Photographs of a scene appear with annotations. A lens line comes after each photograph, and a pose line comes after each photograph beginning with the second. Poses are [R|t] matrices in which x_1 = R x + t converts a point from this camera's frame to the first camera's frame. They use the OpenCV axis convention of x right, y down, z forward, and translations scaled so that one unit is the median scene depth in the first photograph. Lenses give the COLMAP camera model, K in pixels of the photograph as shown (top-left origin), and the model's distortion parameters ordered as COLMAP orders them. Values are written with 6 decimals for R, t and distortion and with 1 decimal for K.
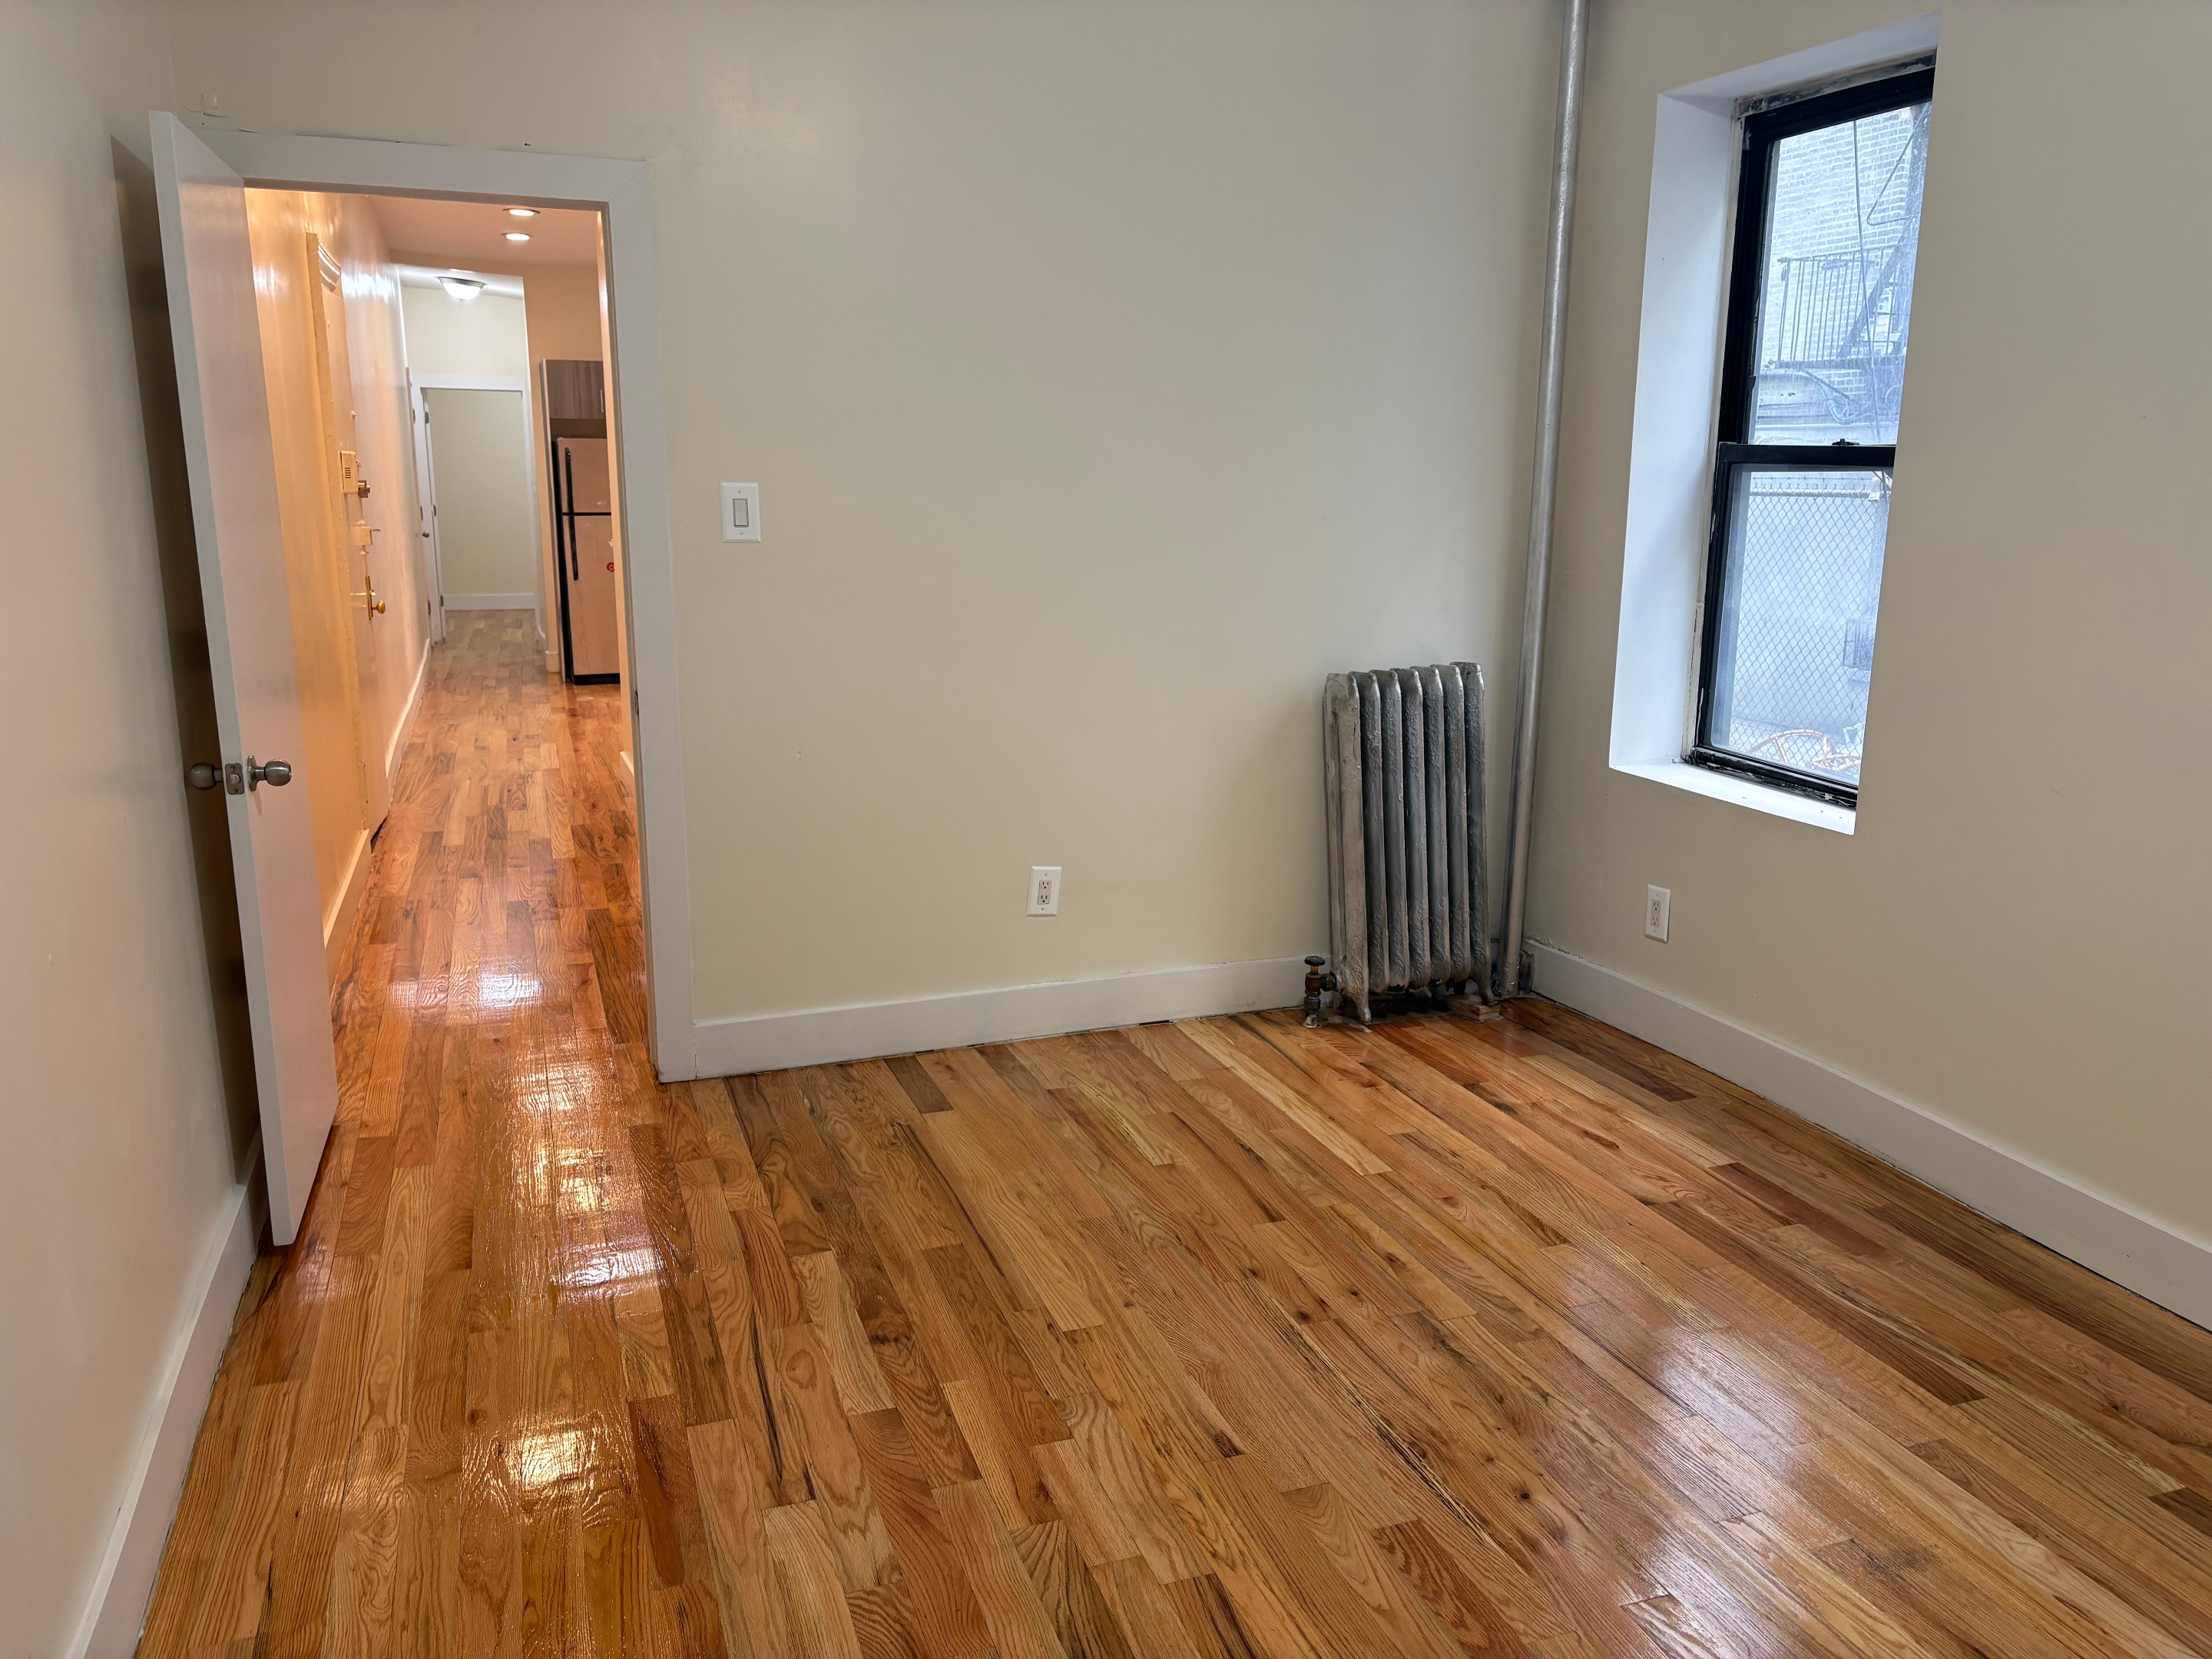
lens RADIAL K [[1655.6, 0, 1101.9], [0, 1655.6, 825.2], [0, 0, 1]] dist [0.048338, -0.030674]
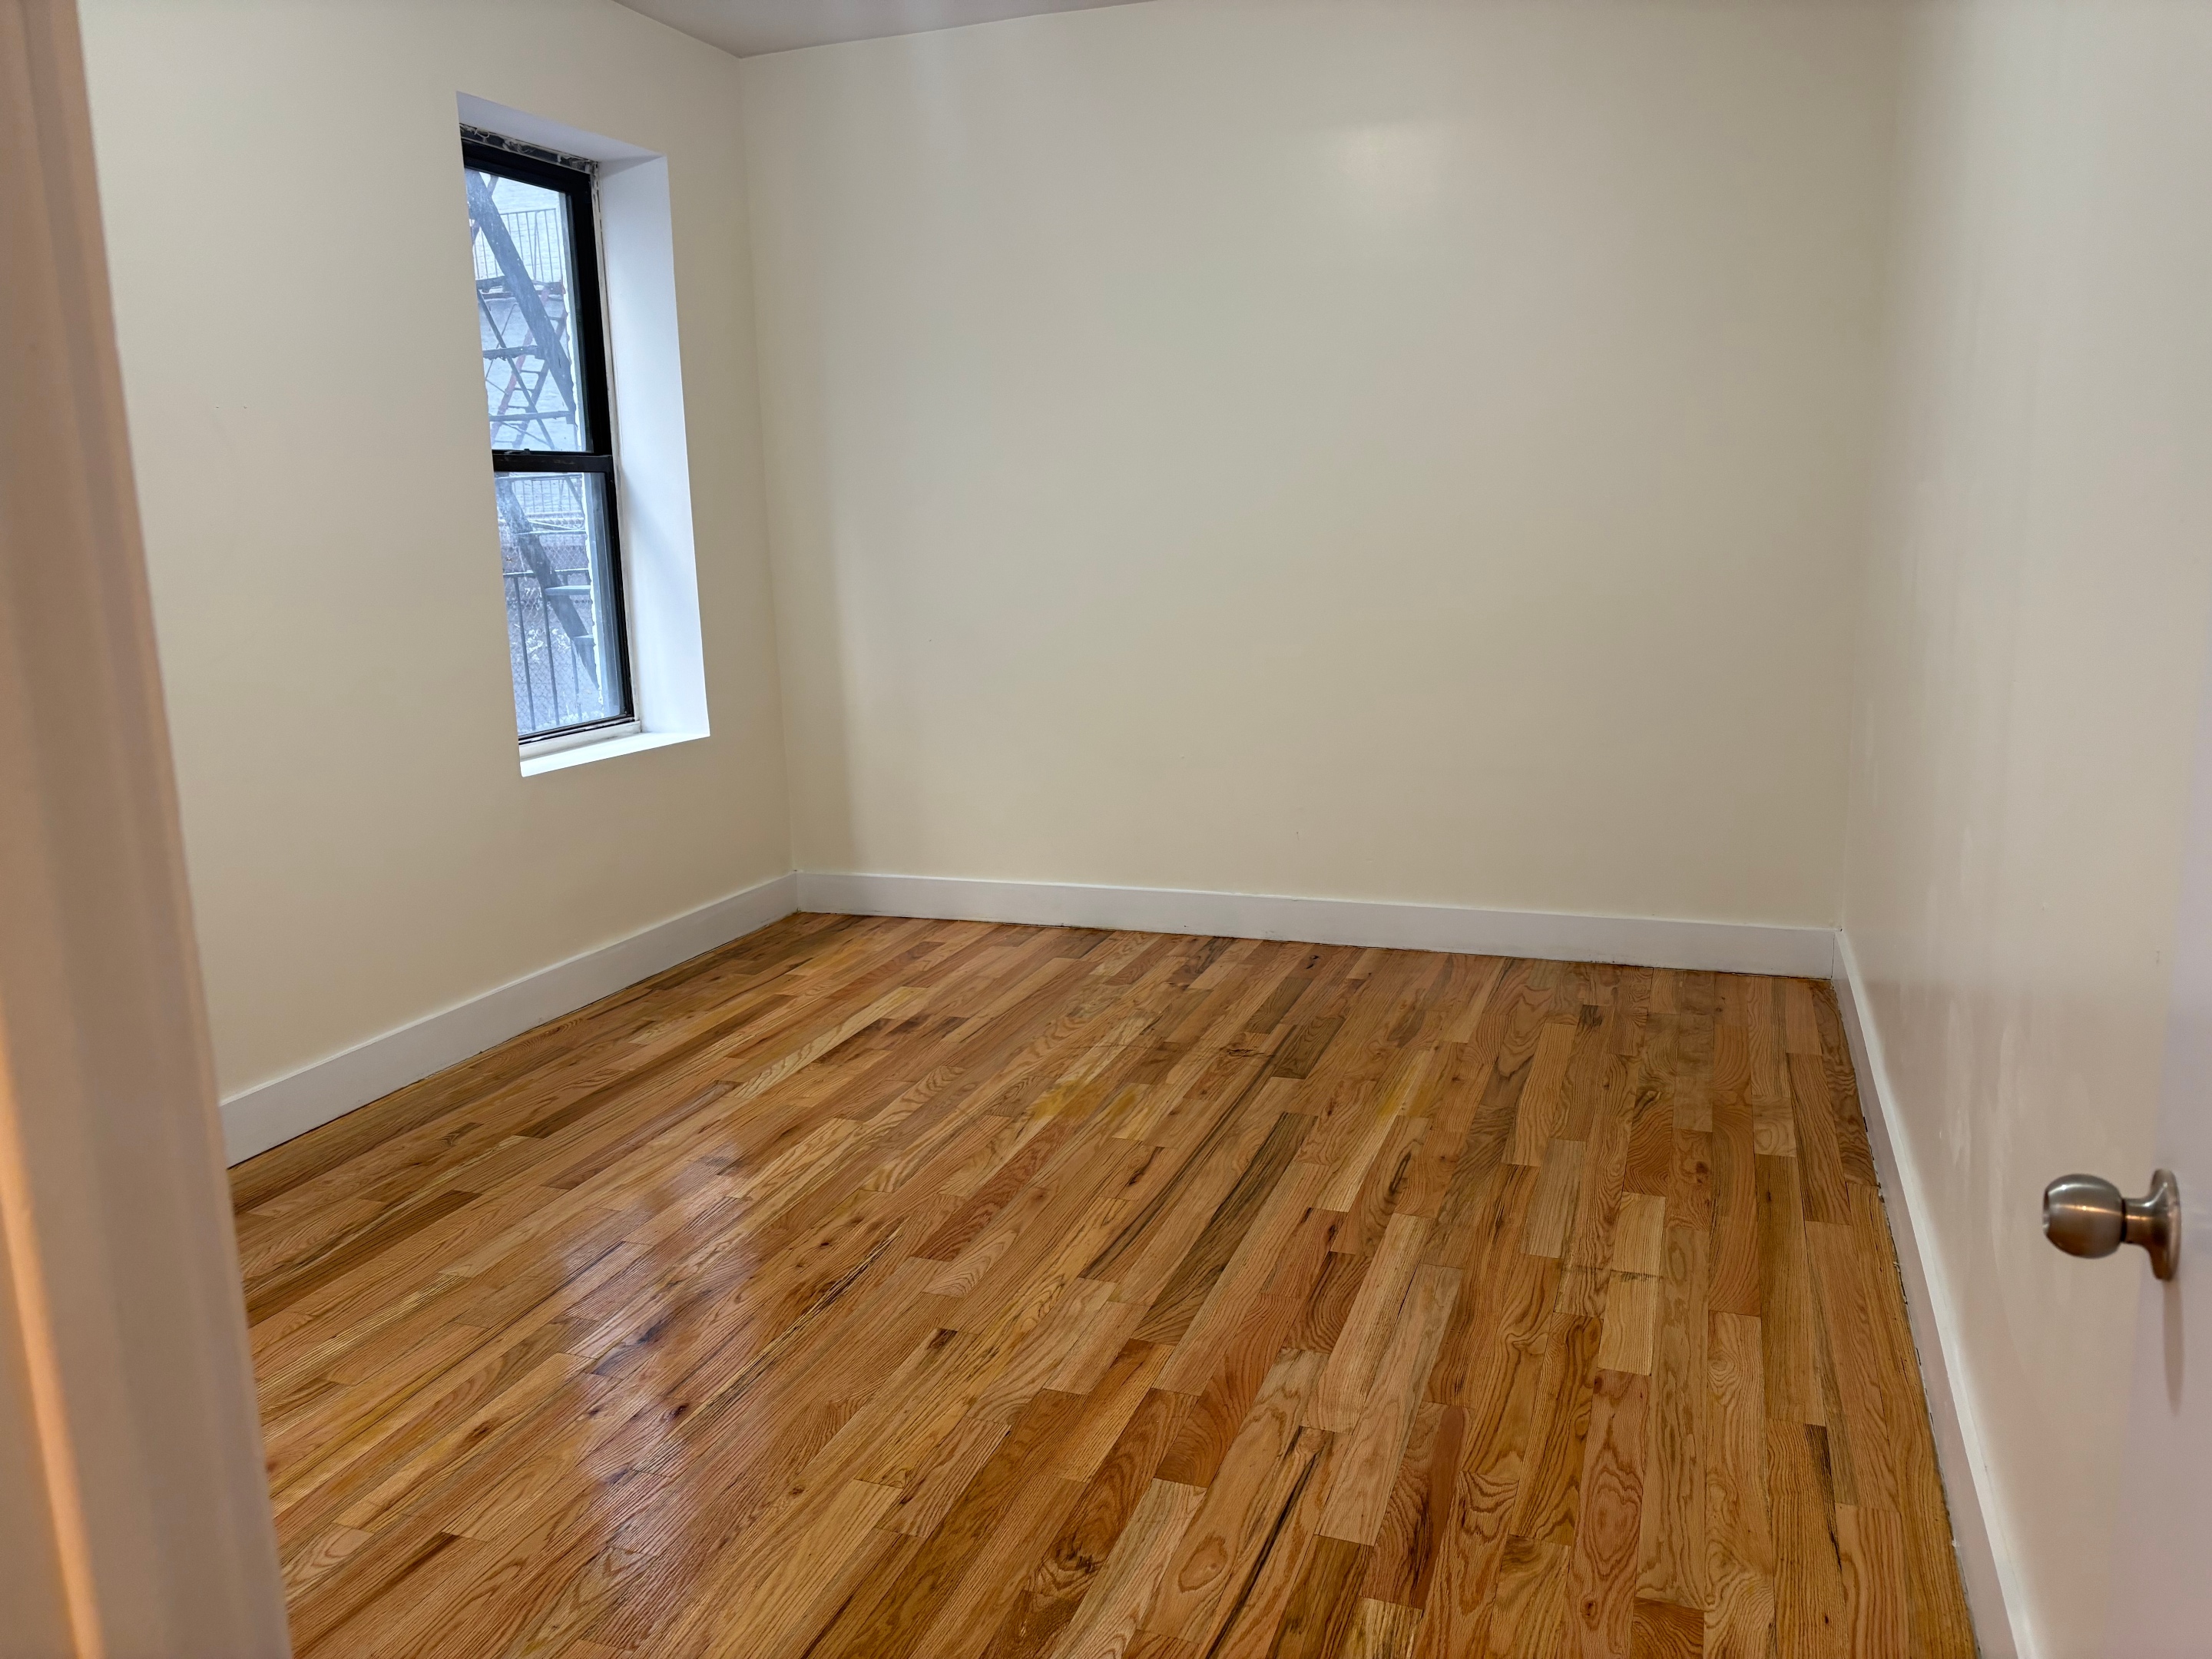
lens RADIAL K [[1655.6, 0, 1103.3], [0, 1655.6, 839.4], [0, 0, 1]] dist [0.048338, -0.030674]
pose [[-0.768993, -0.116692, 0.628516, -0.665969], [0.157124, 0.918533, 0.362779, -0.306287], [-0.619646, 0.377729, -0.688011, 1.614099]]
